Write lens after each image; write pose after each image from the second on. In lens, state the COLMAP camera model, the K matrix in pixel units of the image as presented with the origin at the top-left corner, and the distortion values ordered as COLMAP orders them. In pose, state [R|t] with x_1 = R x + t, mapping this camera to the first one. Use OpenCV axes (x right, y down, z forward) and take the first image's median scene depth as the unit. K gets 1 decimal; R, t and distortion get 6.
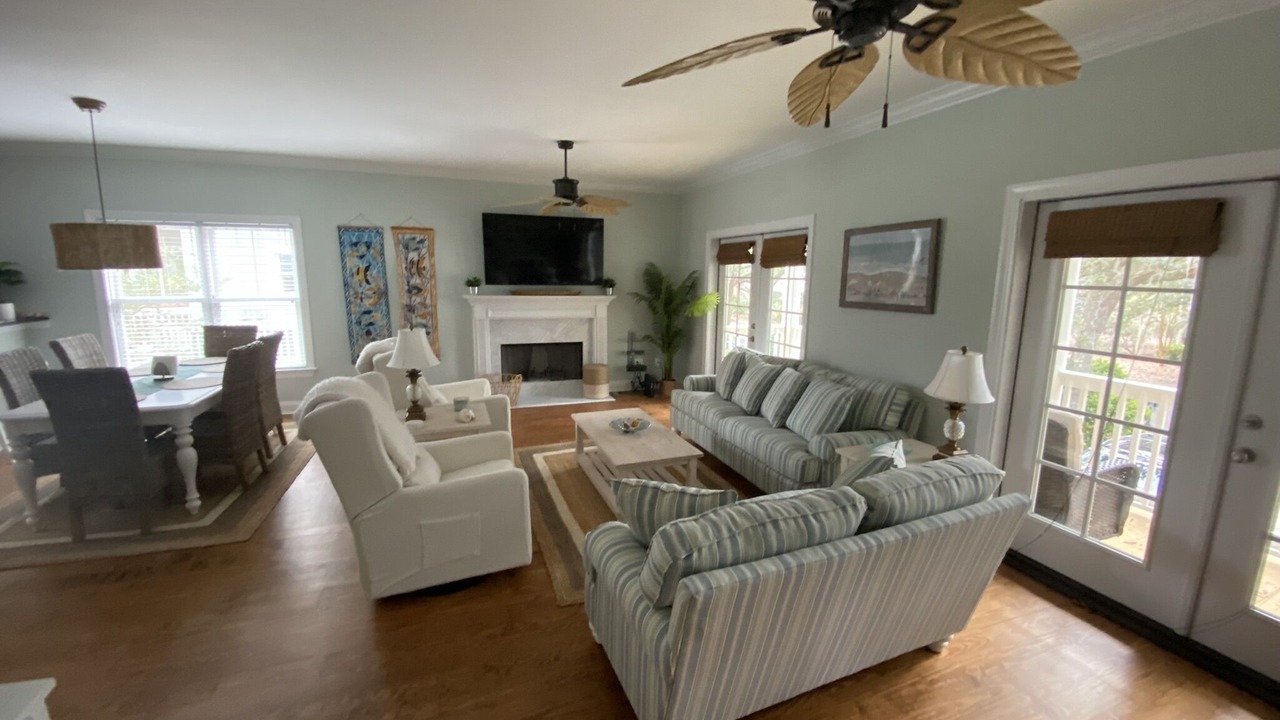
lens RADIAL K [[493.2, 0, 640.0], [0, 493.2, 360.0], [0, 0, 1]] dist [-0.019413, -0.000125]
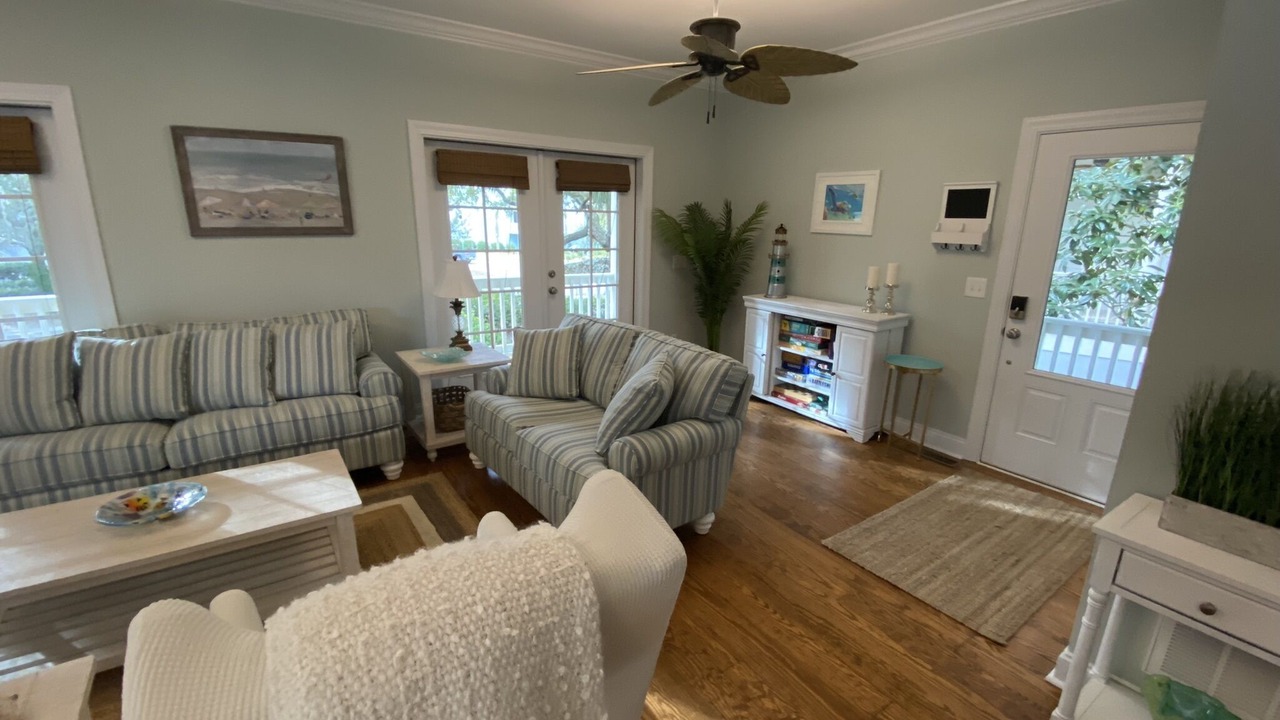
lens RADIAL K [[545.2, 0, 637.2], [0, 545.2, 360.8], [0, 0, 1]] dist [0.022731, -0.025440]
pose [[-0.237084, -0.265161, 0.934602, -0.375501], [0.139319, 0.942806, 0.302831, -0.060726], [-0.961447, 0.202004, -0.186583, 0.387062]]
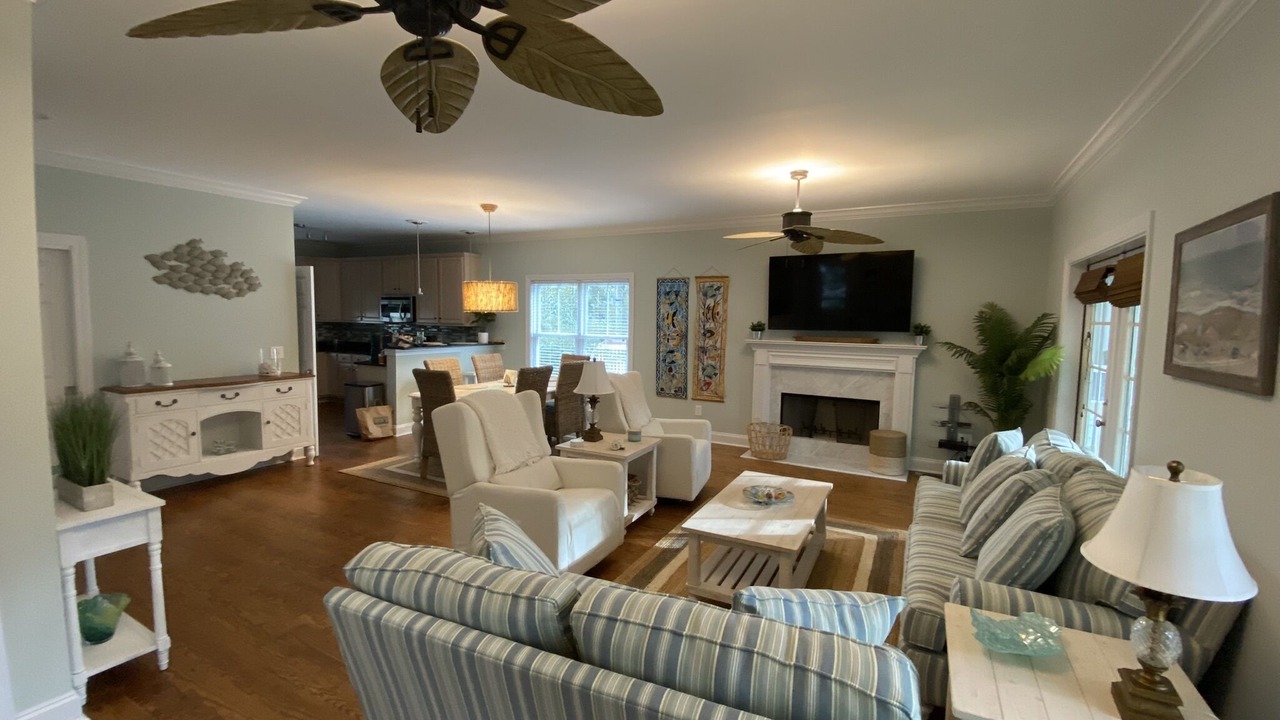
lens RADIAL K [[527.2, 0, 640.7], [0, 527.2, 365.6], [0, 0, 1]] dist [0.024771, -0.022019]
pose [[0.665374, 0.064930, -0.743681, 0.314457], [-0.133334, 0.990528, -0.032812, -0.016010], [0.734506, 0.120990, 0.667729, 0.134599]]
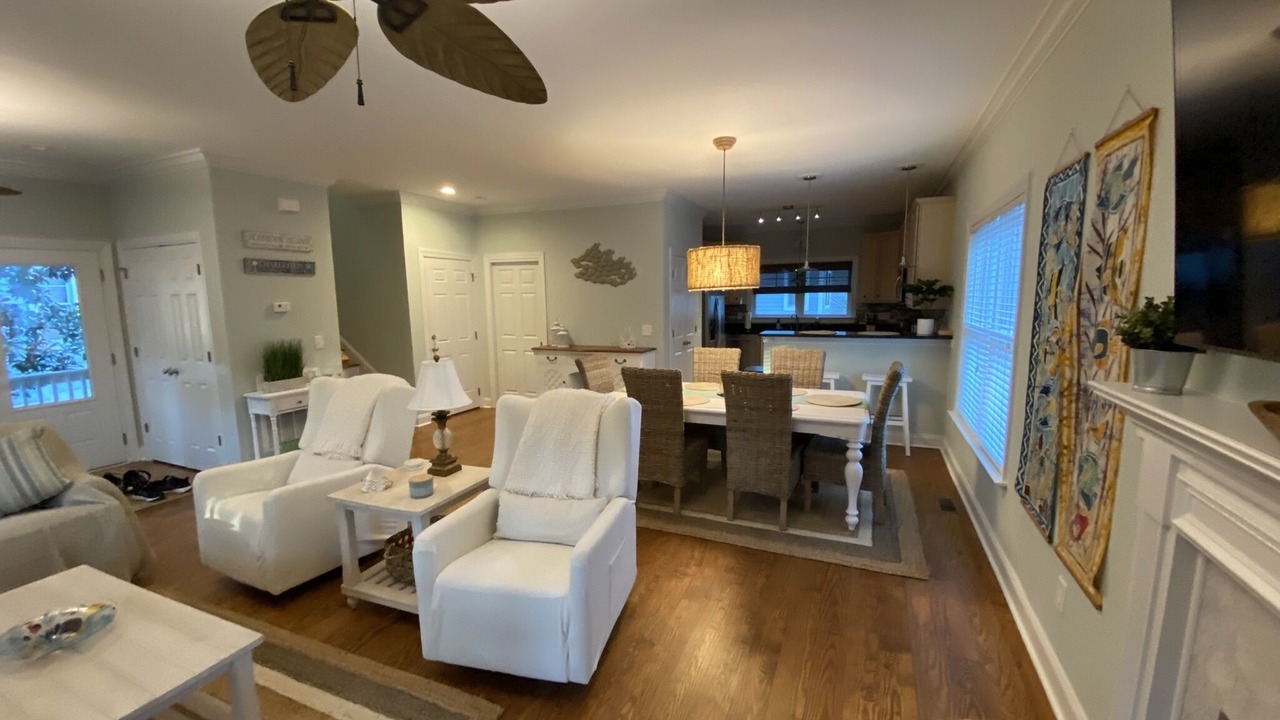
lens RADIAL K [[527.2, 0, 640.7], [0, 527.2, 365.6], [0, 0, 1]] dist [0.024771, -0.022019]
pose [[-0.683255, 0.087831, -0.724878, -0.023920], [-0.120575, 0.965539, 0.230643, -0.170037], [0.720156, 0.244990, -0.649119, 1.029666]]
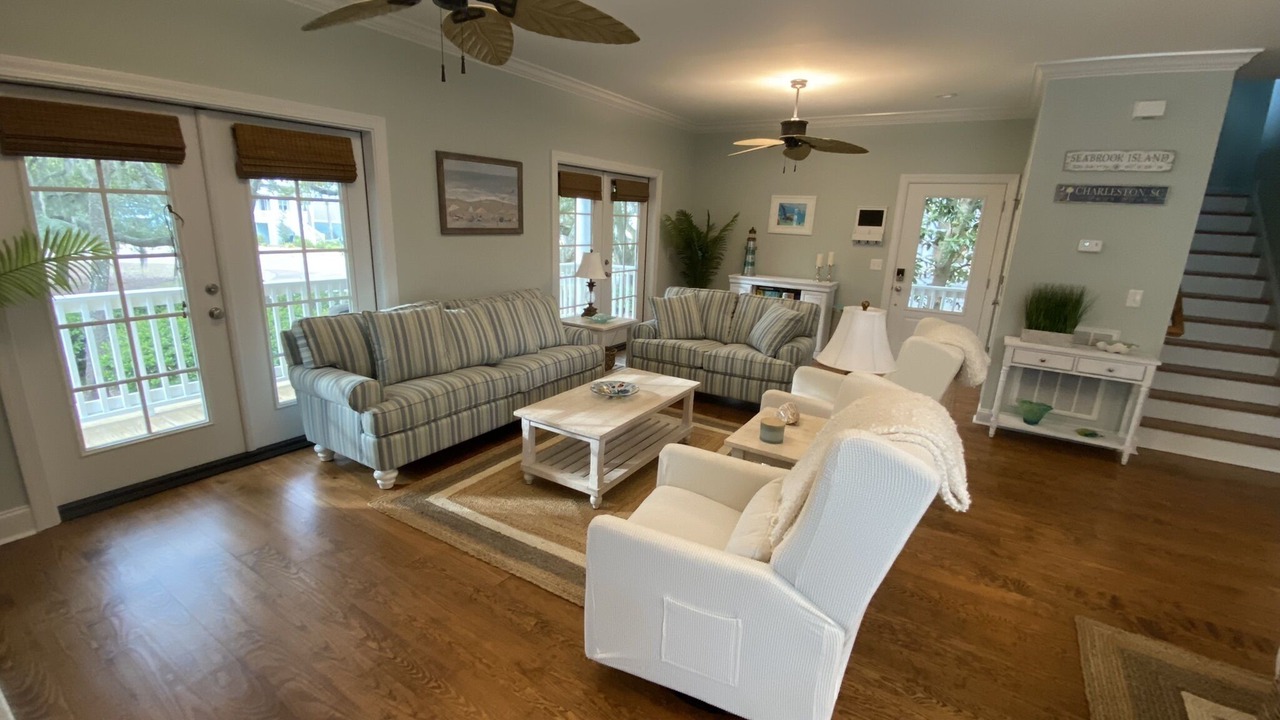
lens RADIAL K [[545.2, 0, 637.2], [0, 545.2, 360.8], [0, 0, 1]] dist [0.022731, -0.025440]
pose [[-0.601758, -0.241218, 0.761381, -0.472997], [0.083801, 0.928970, 0.360545, -0.159690], [-0.794270, 0.280765, -0.538801, 0.925885]]
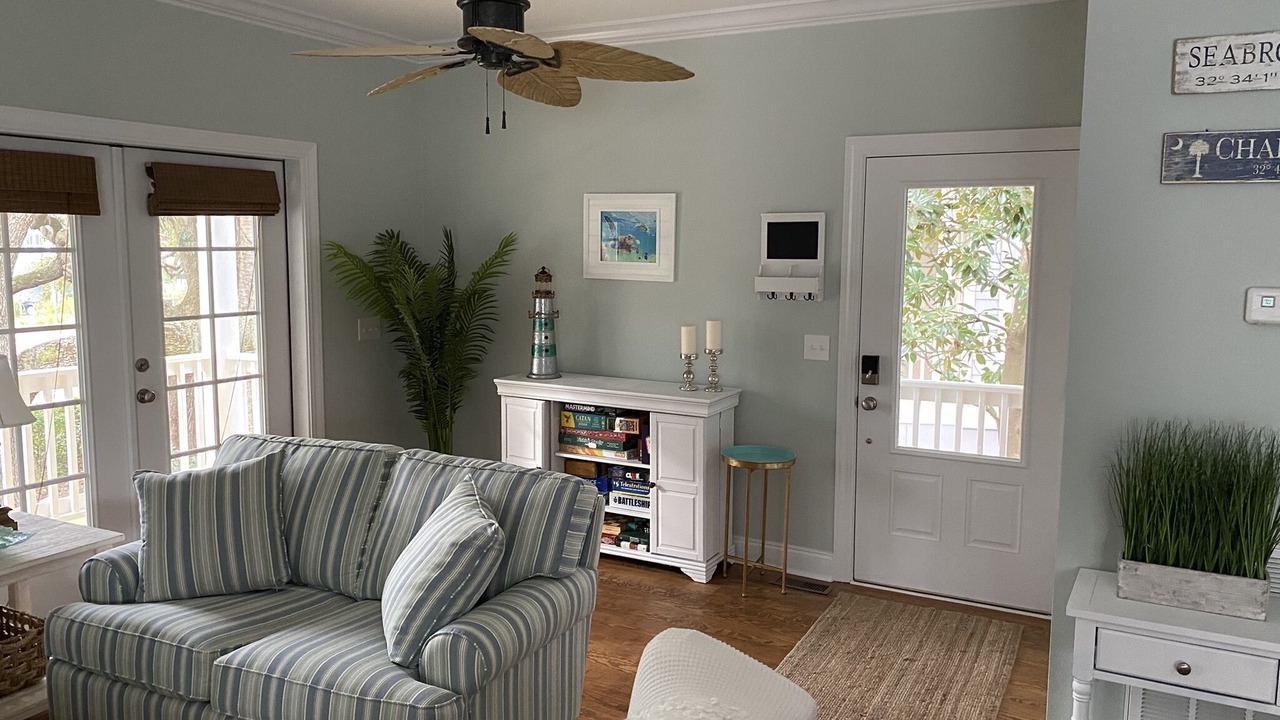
lens RADIAL K [[973.3, 0, 641.0], [0, 973.3, 342.6], [0, 0, 1]] dist [0.083483, -0.103840]
pose [[-0.657589, -0.099338, 0.746799, -0.392431], [0.106143, 0.969165, 0.222380, -0.103790], [-0.745862, 0.225503, -0.626768, 0.521984]]
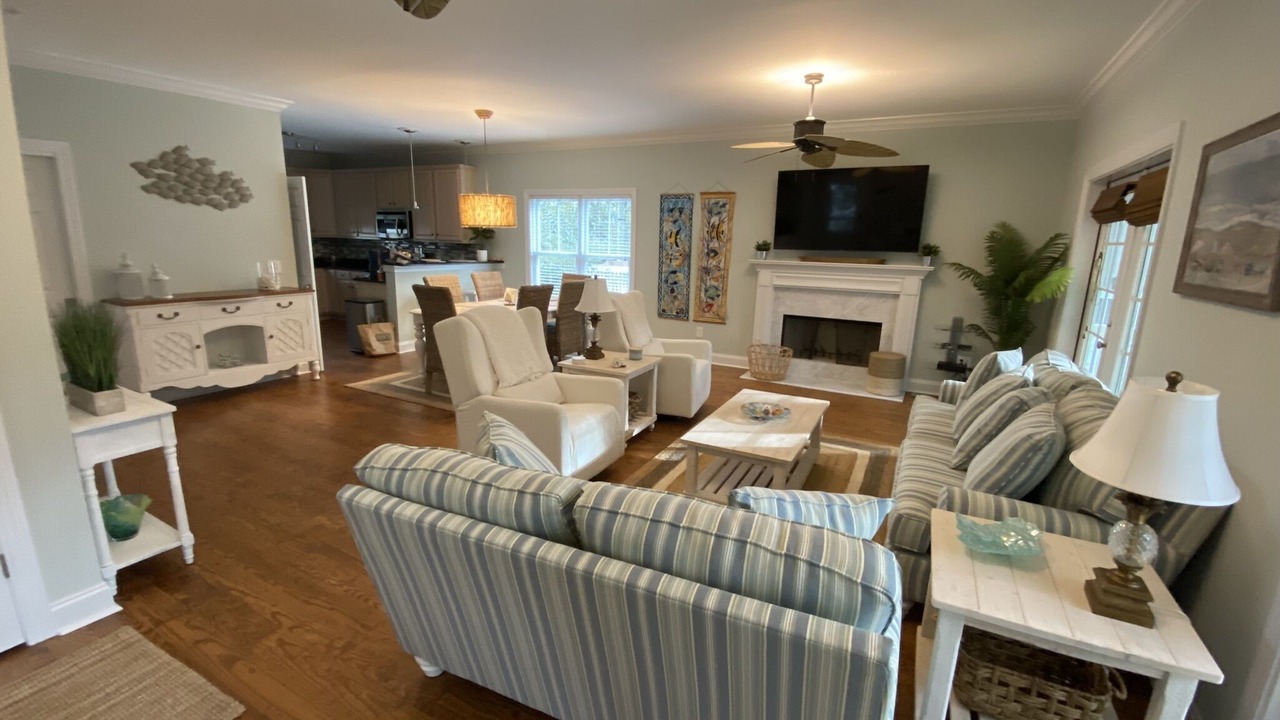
lens RADIAL K [[527.4, 0, 640.0], [0, 527.4, 360.0], [0, 0, 1]] dist [0.025099, -0.022360]
pose [[0.661367, 0.170869, -0.730341, 0.314303], [-0.144214, 0.984507, 0.099739, -0.007986], [0.736068, 0.039362, 0.675762, 0.135818]]
